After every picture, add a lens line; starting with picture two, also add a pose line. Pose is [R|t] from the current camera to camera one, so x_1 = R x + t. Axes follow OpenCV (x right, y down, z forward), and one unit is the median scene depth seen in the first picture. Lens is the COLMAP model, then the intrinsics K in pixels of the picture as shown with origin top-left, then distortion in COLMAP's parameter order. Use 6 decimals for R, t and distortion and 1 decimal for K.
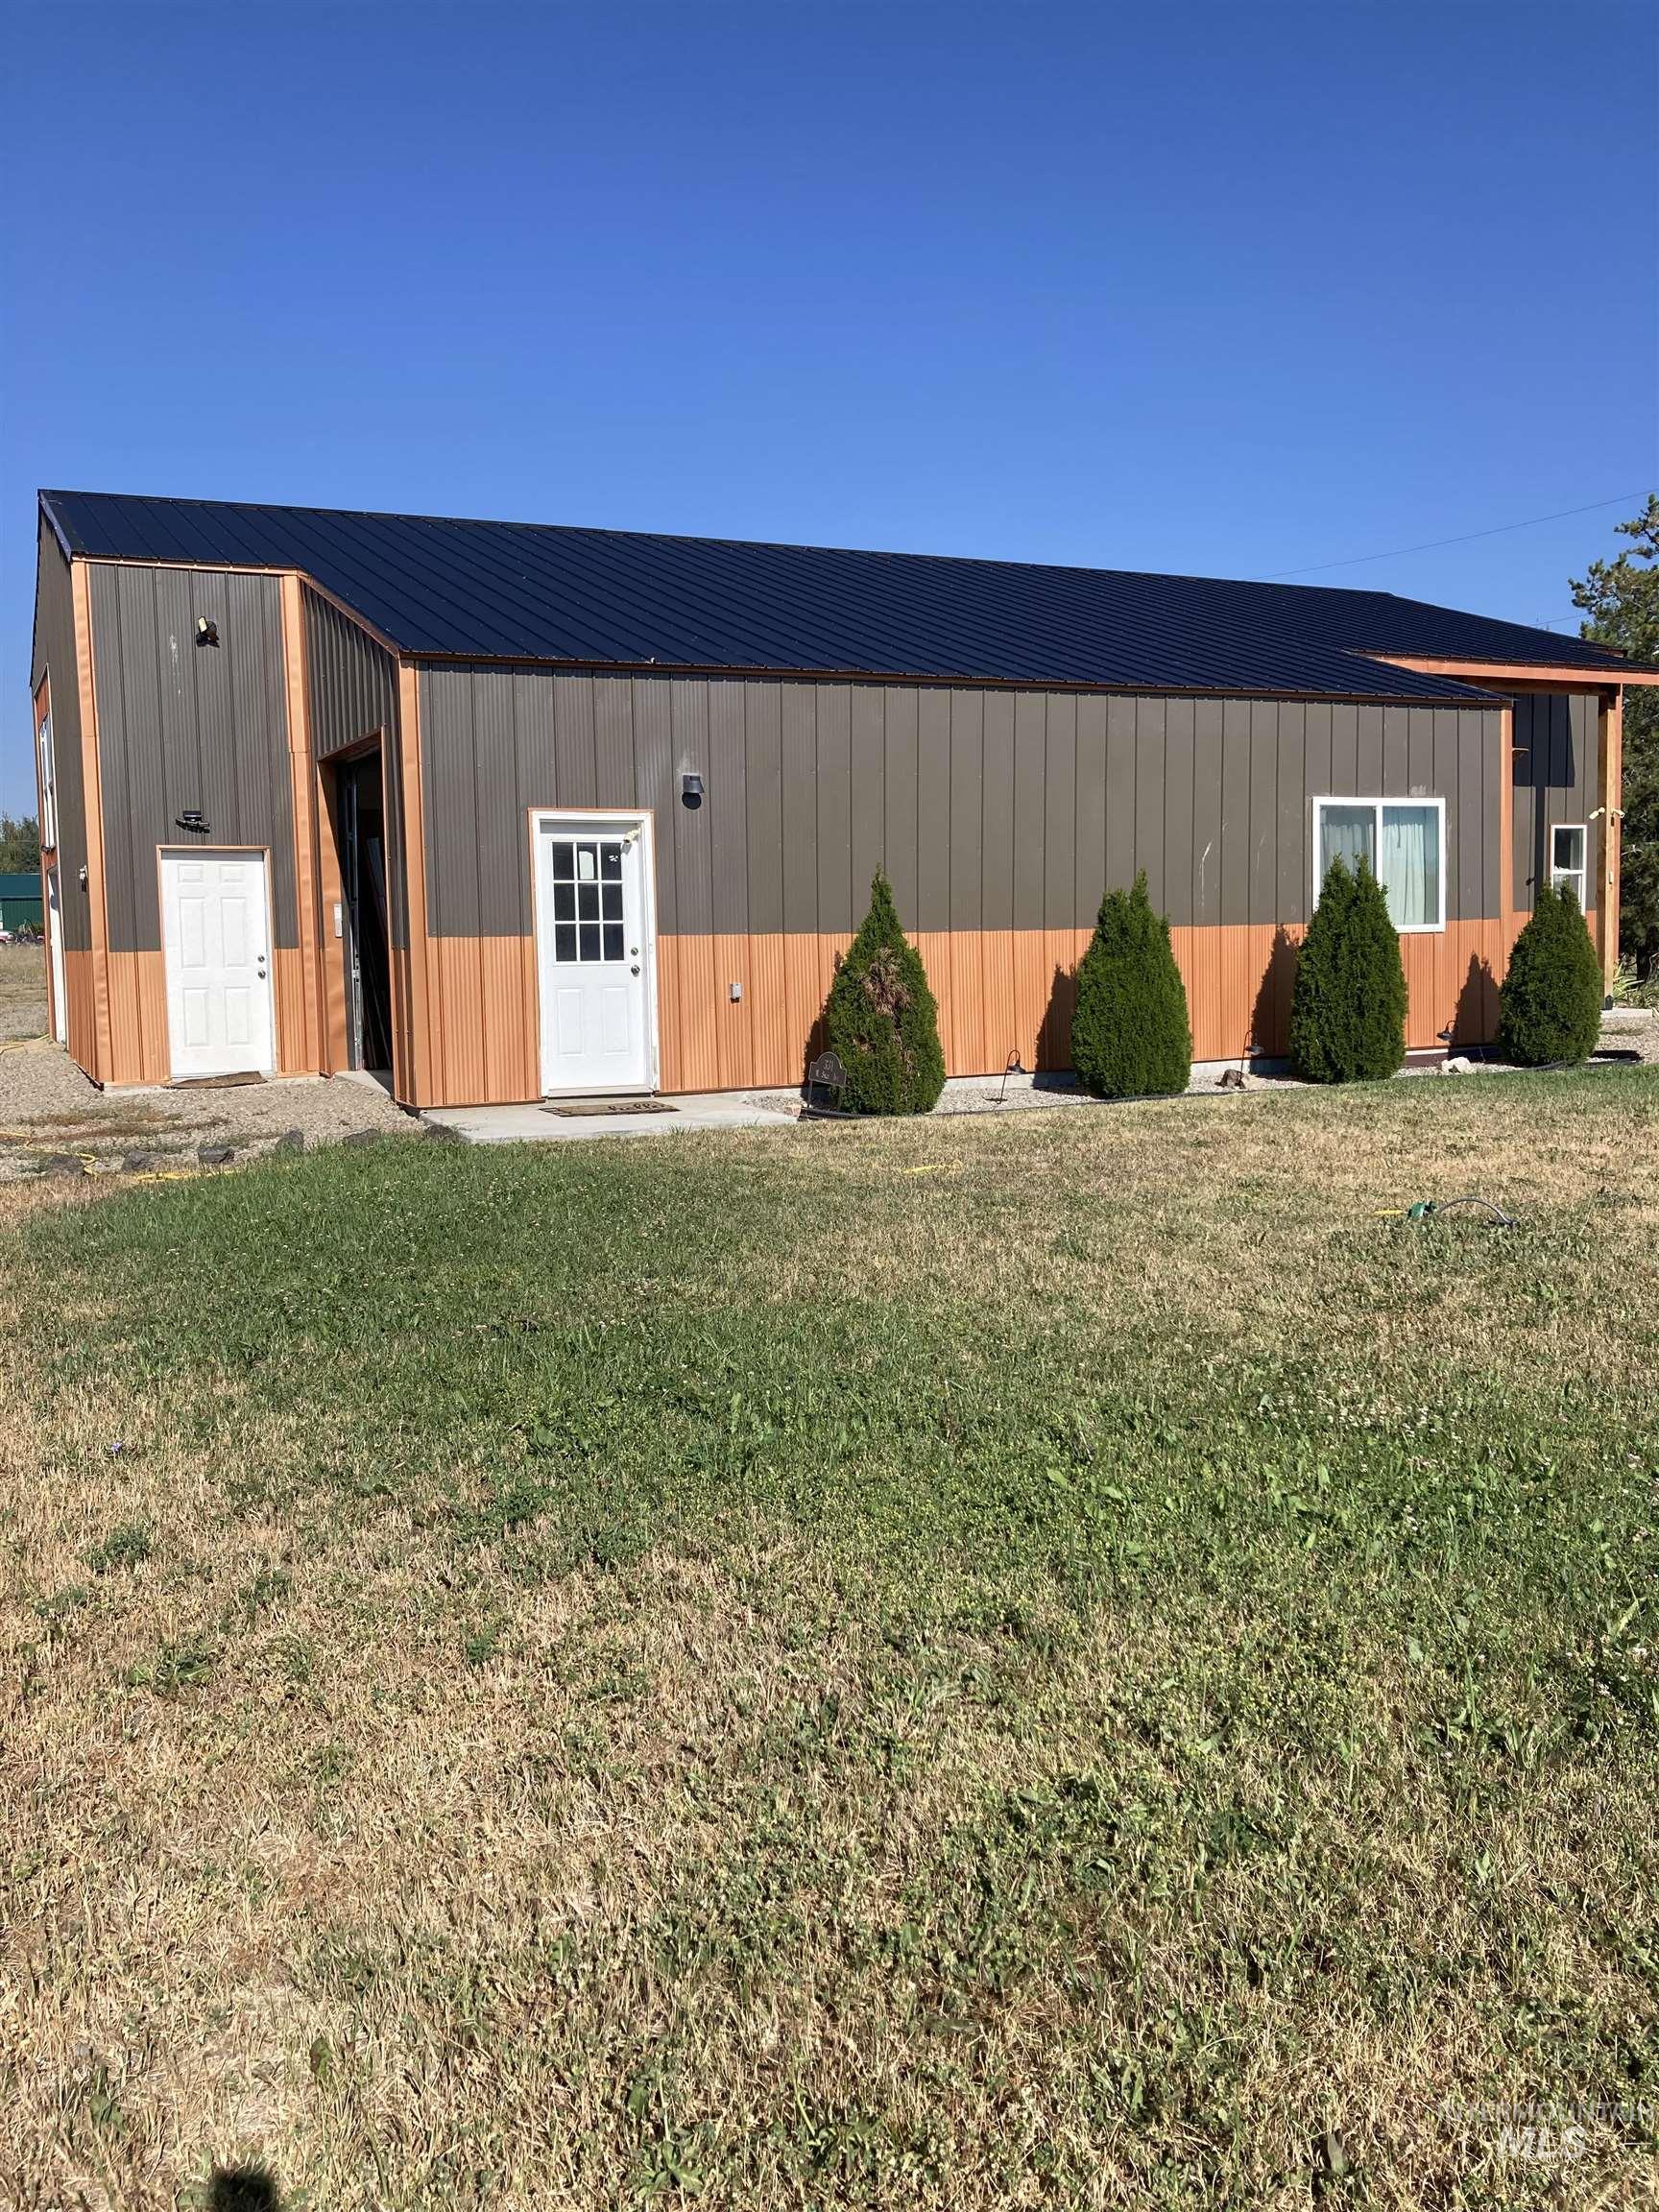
lens RADIAL K [[1807.6, 0, 832.8], [0, 1807.6, 1068.1], [0, 0, 1]] dist [0.101044, -0.230671]
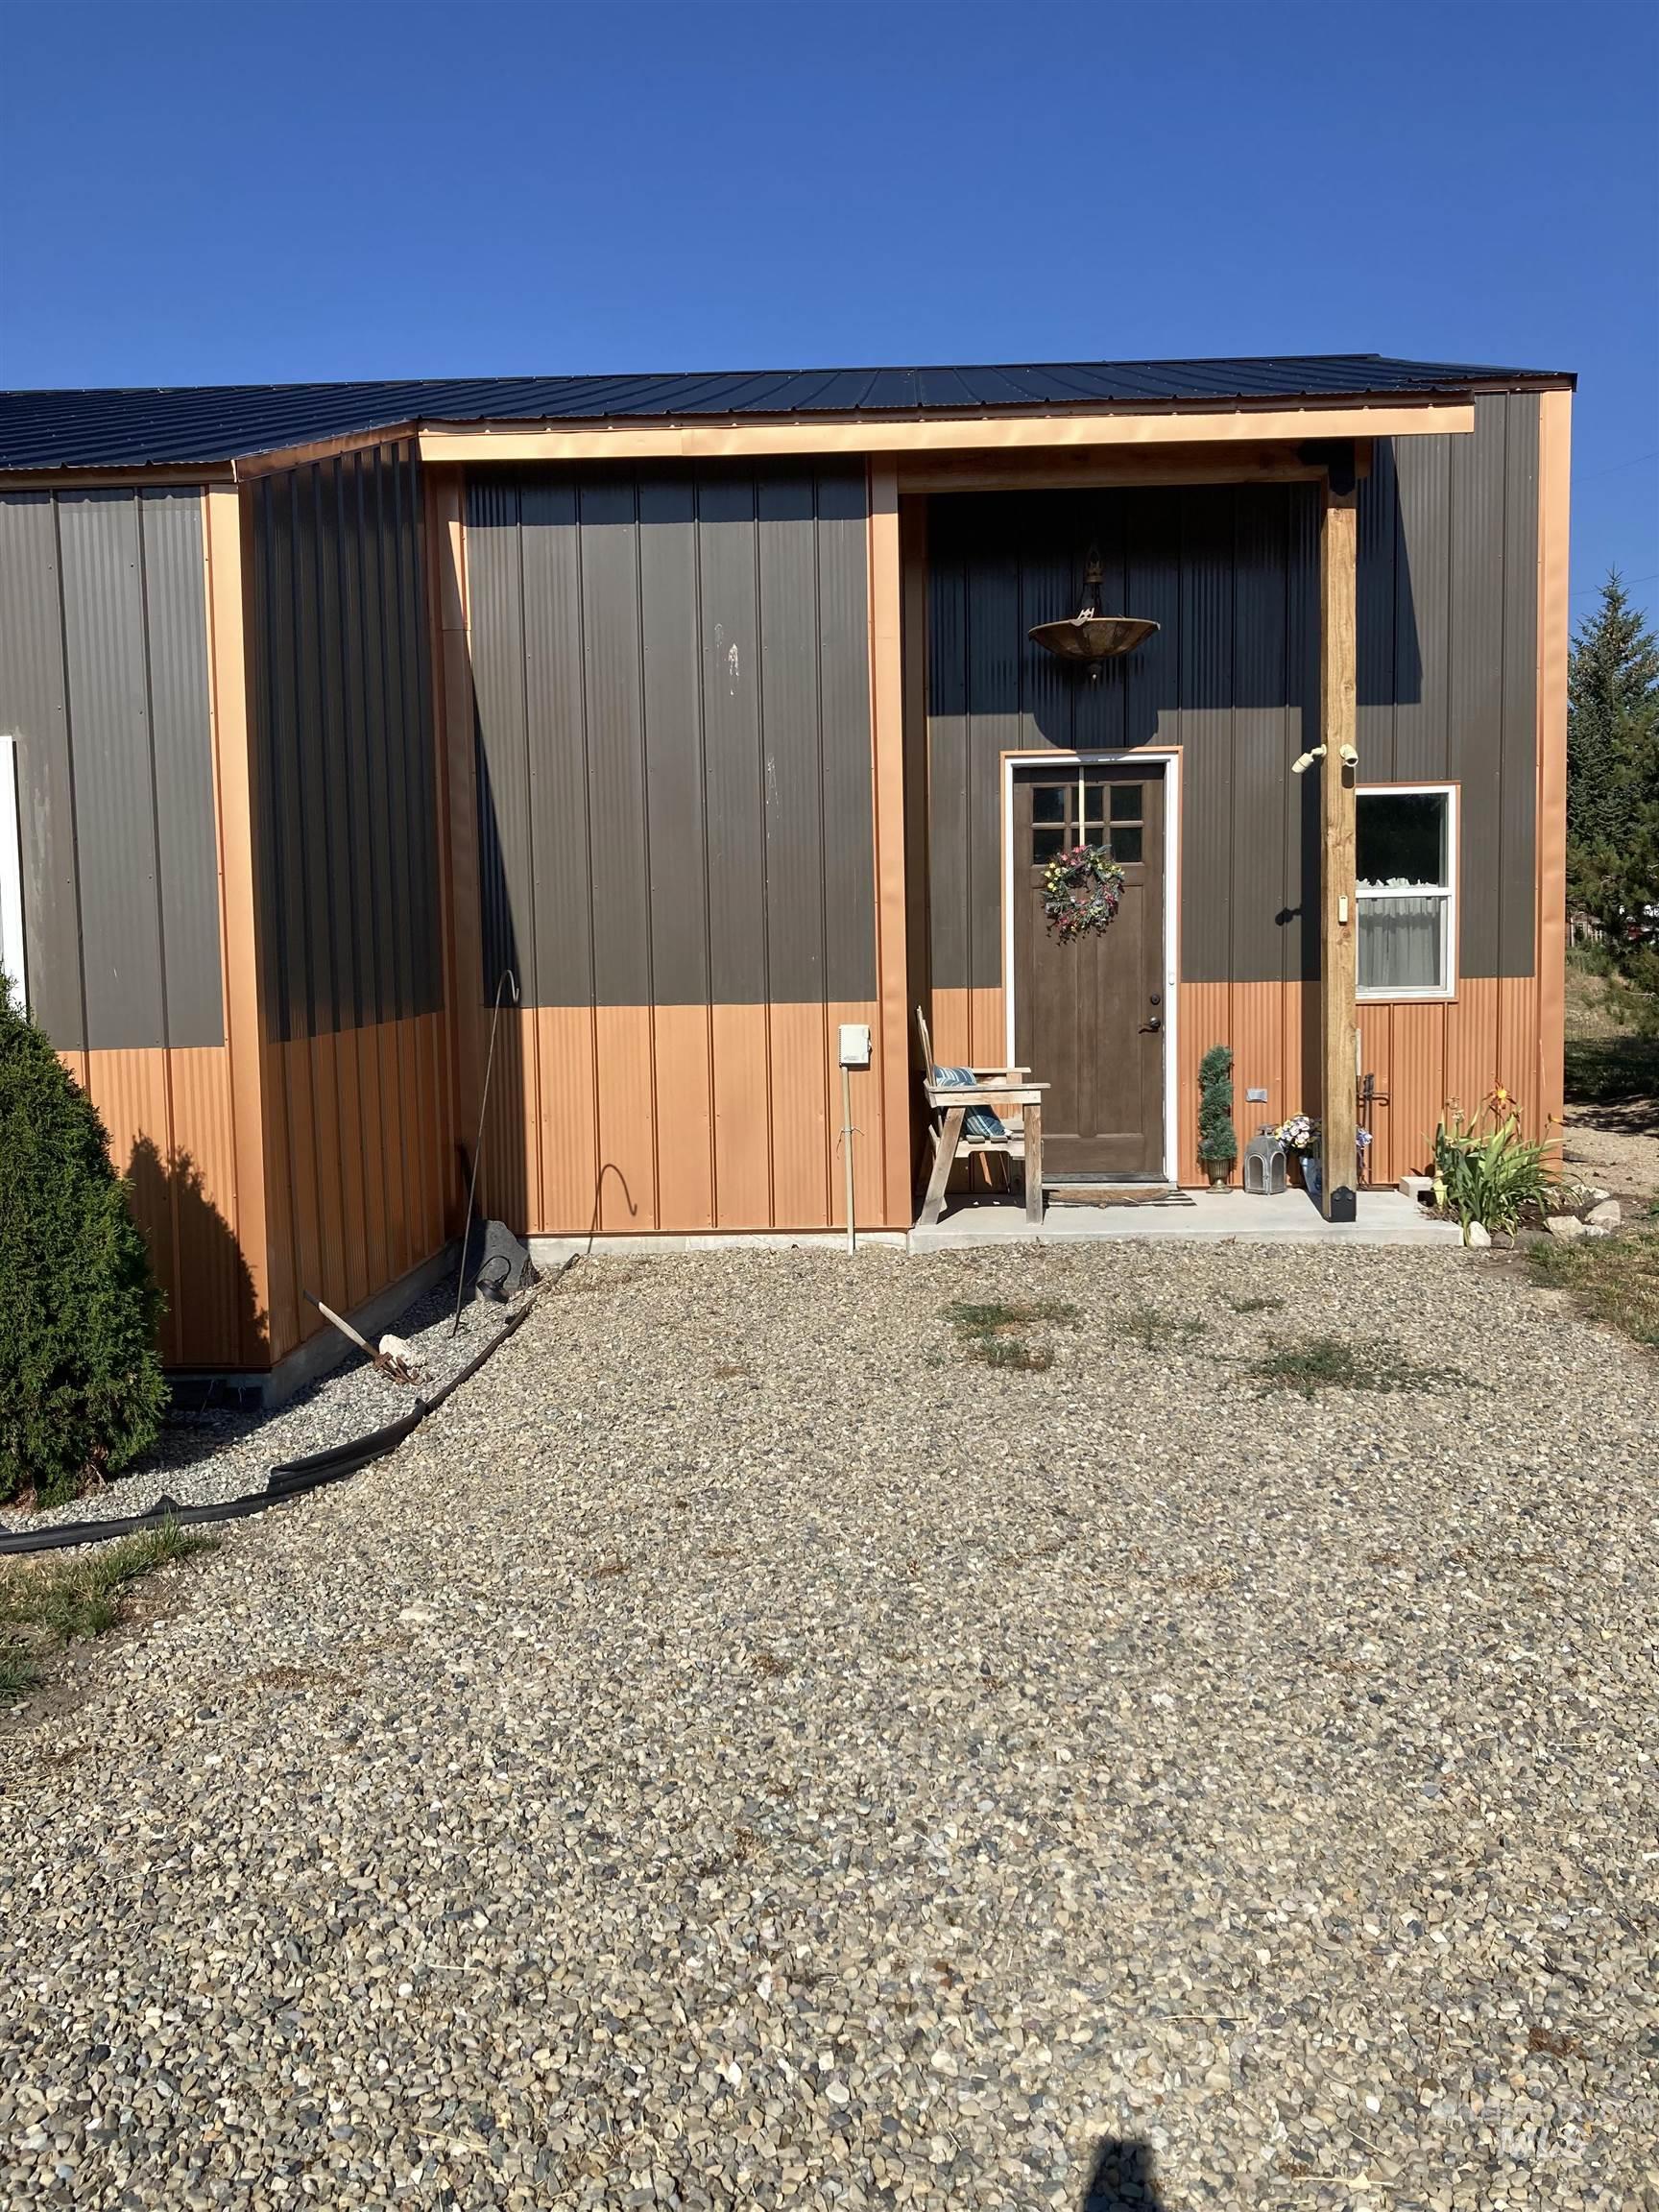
lens RADIAL K [[1807.6, 0, 832.8], [0, 1807.6, 1068.1], [0, 0, 1]] dist [0.101044, -0.230671]
pose [[0.889341, 0.038386, -0.455630, 0.664925], [-0.035955, 0.999255, 0.014006, -0.089759], [0.455829, 0.003926, 0.890059, 0.738672]]
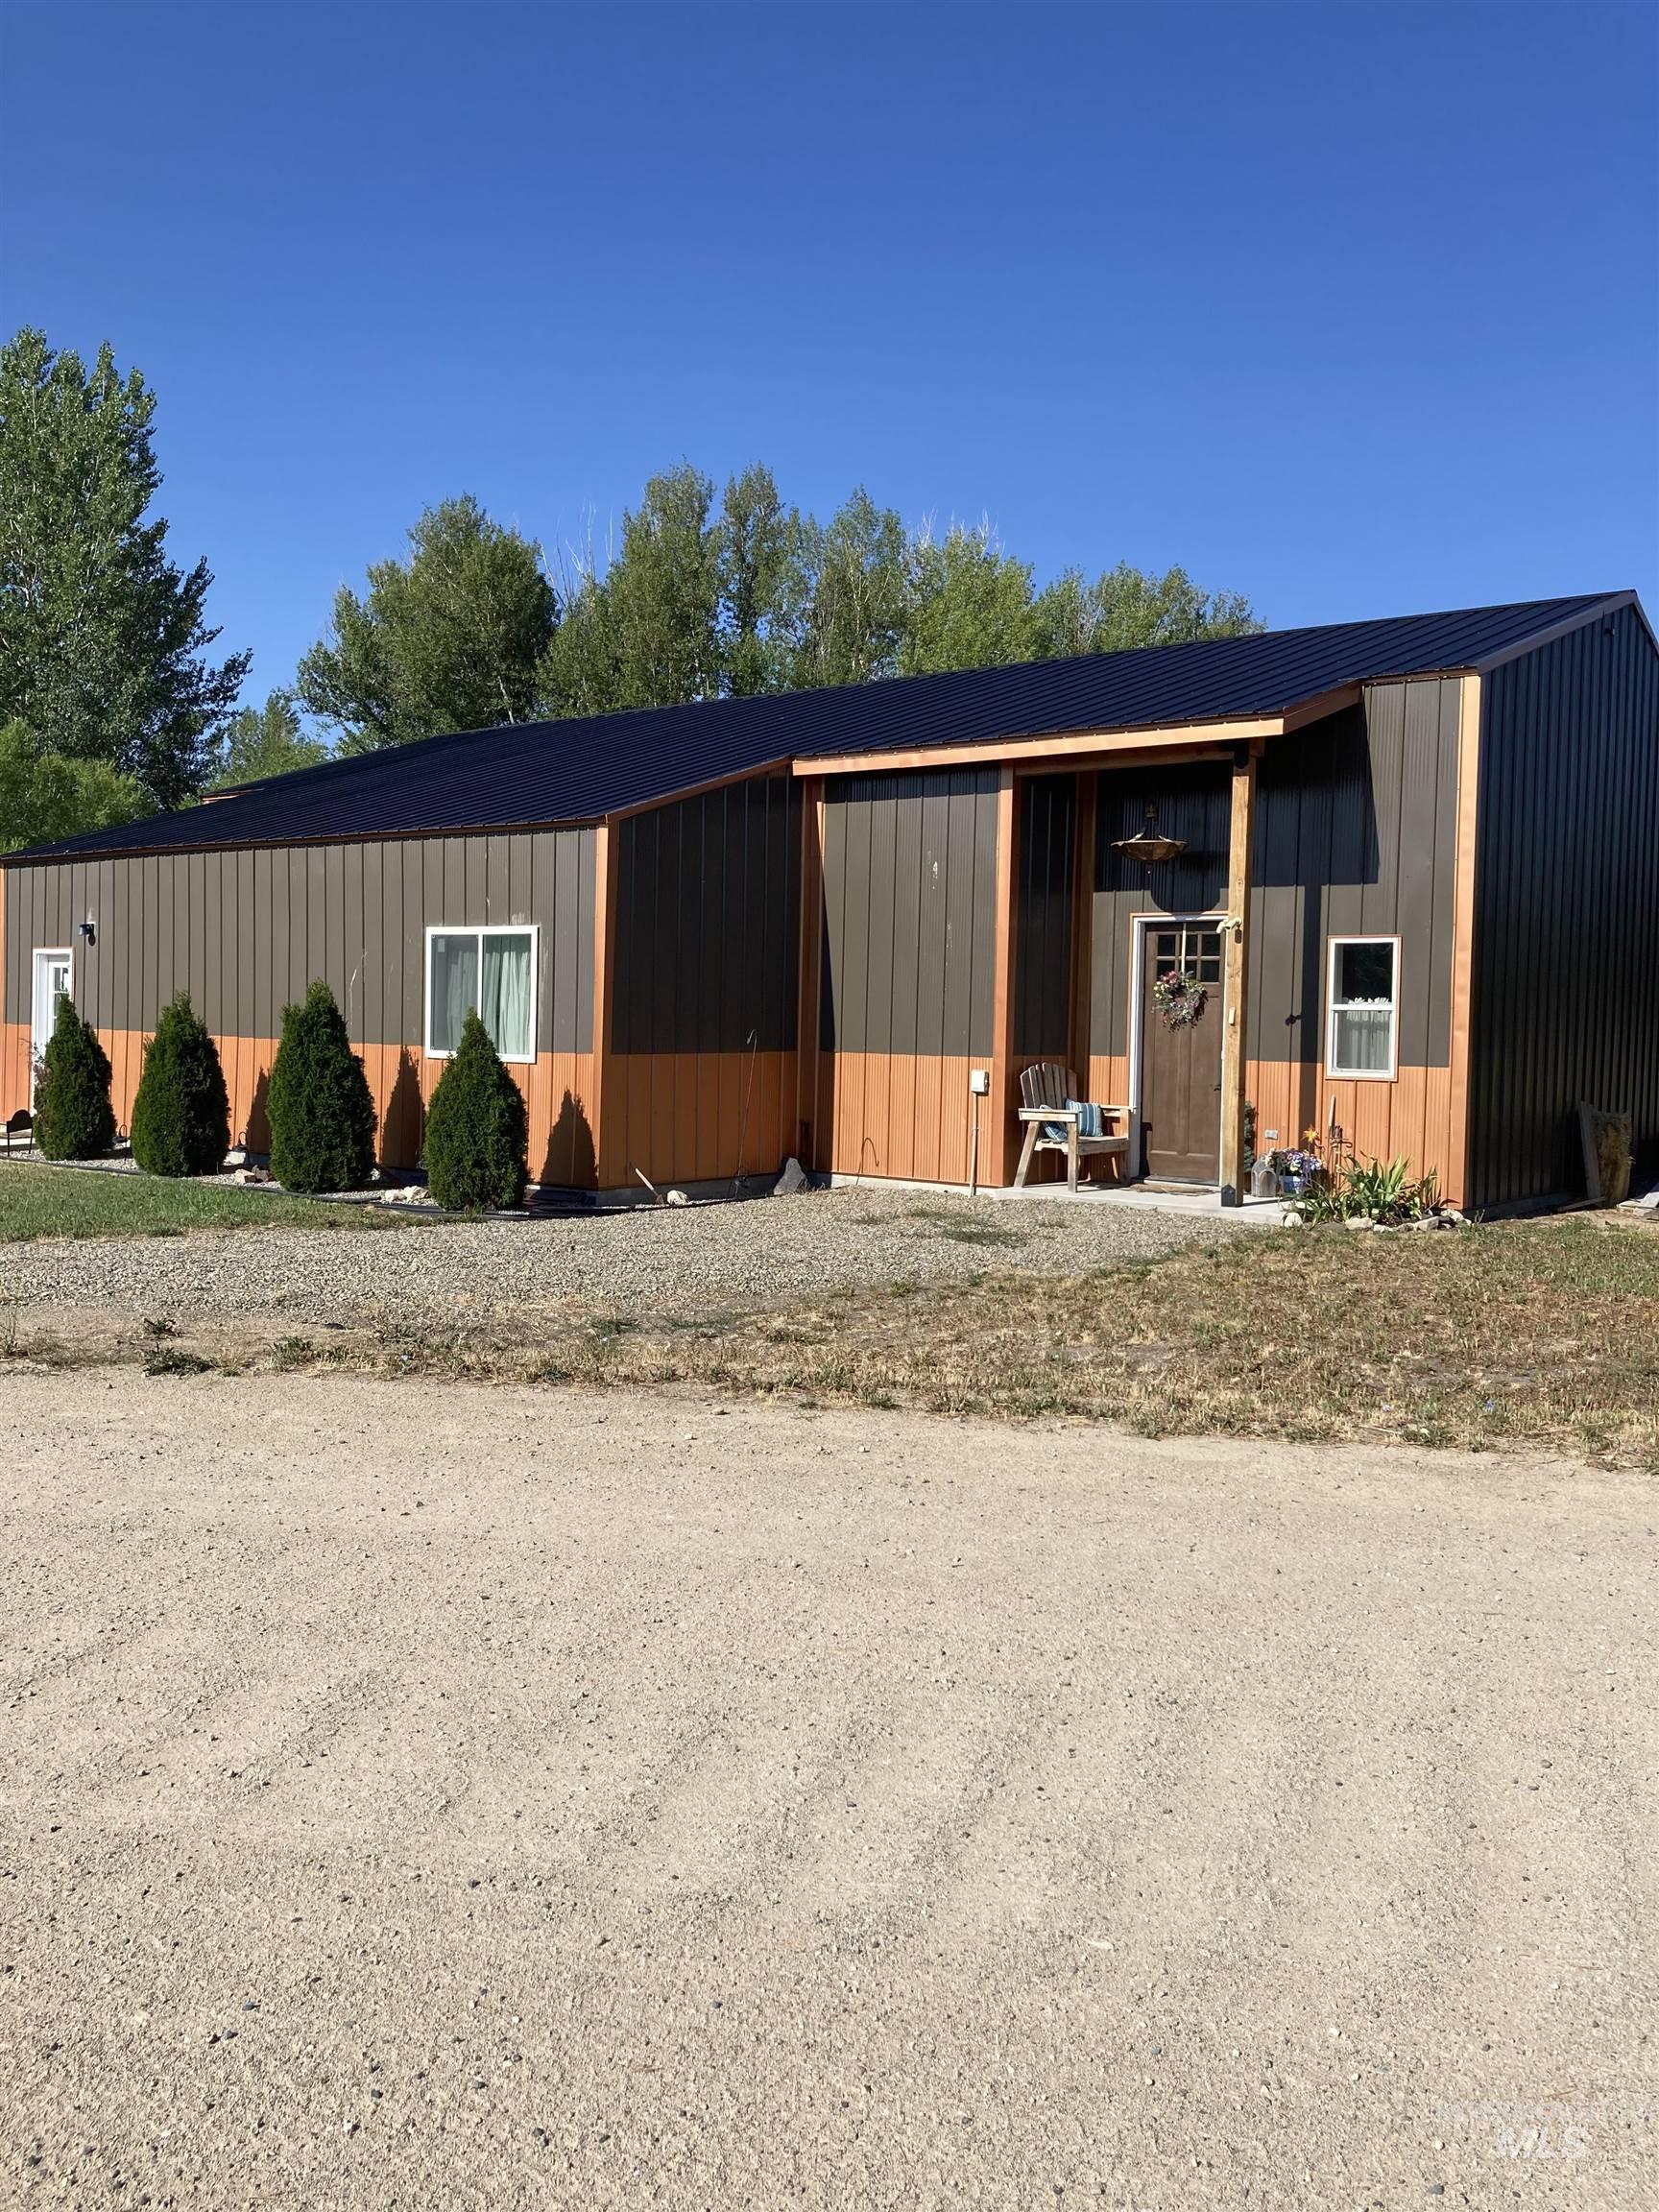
lens RADIAL K [[1807.6, 0, 832.8], [0, 1807.6, 1068.1], [0, 0, 1]] dist [0.101044, -0.230671]
pose [[0.446944, 0.056898, -0.892751, 1.263309], [-0.099820, 0.994915, 0.013435, -0.101688], [0.888975, 0.083110, 0.450351, 0.716623]]
